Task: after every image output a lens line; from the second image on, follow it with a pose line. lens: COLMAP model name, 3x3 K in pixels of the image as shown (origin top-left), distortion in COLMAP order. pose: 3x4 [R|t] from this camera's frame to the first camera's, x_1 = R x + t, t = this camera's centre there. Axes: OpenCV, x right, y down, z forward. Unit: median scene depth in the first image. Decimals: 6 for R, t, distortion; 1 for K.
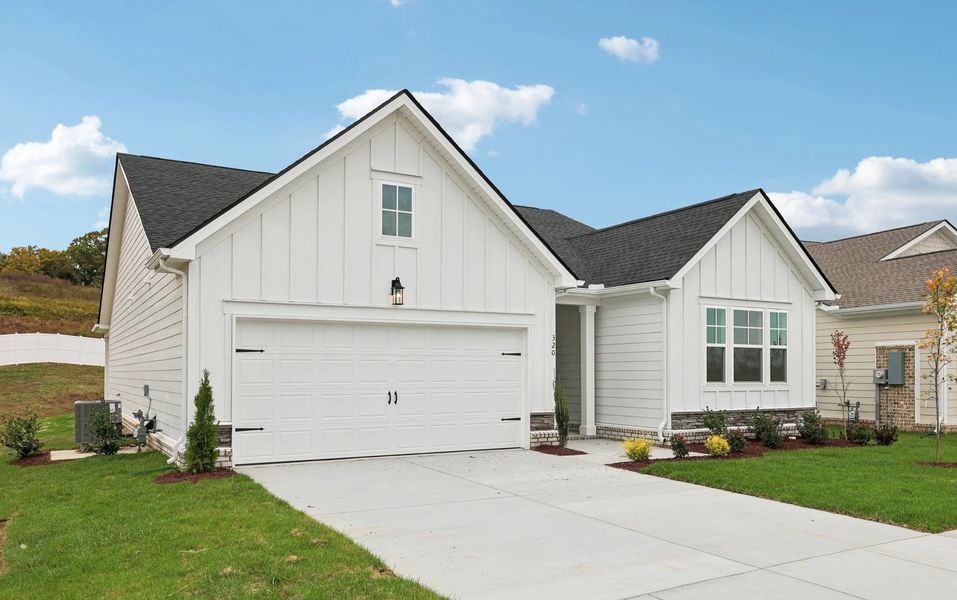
lens RADIAL K [[722.5, 0, 478.5], [0, 722.5, 300.0], [0, 0, 1]] dist [0.000871, 0.000361]
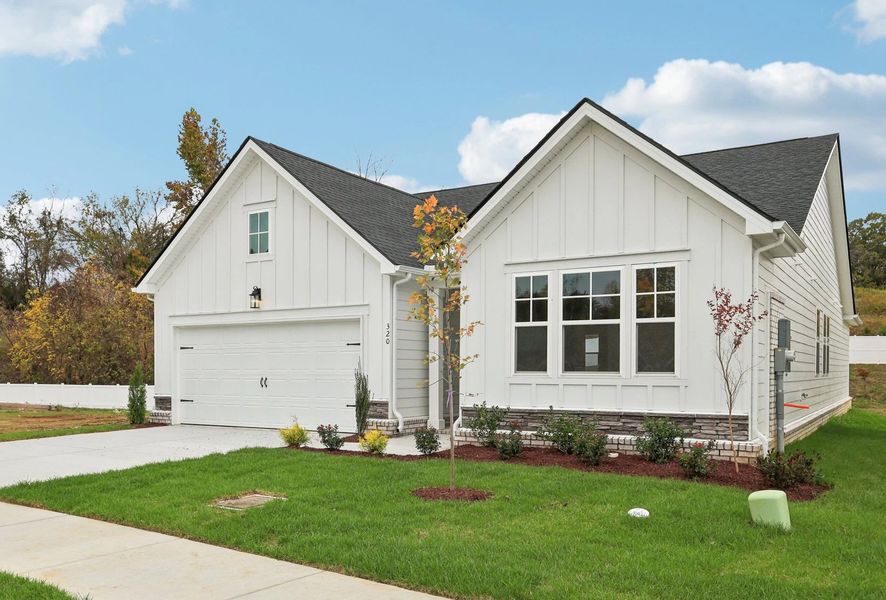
lens RADIAL K [[769.1, 0, 443.0], [0, 769.1, 300.0], [0, 0, 1]] dist [-0.008075, -0.002370]
pose [[0.481869, -0.078839, -0.872690, 1.006597], [0.086893, 0.995334, -0.041939, 0.063747], [0.871924, -0.055622, 0.486471, 0.526367]]
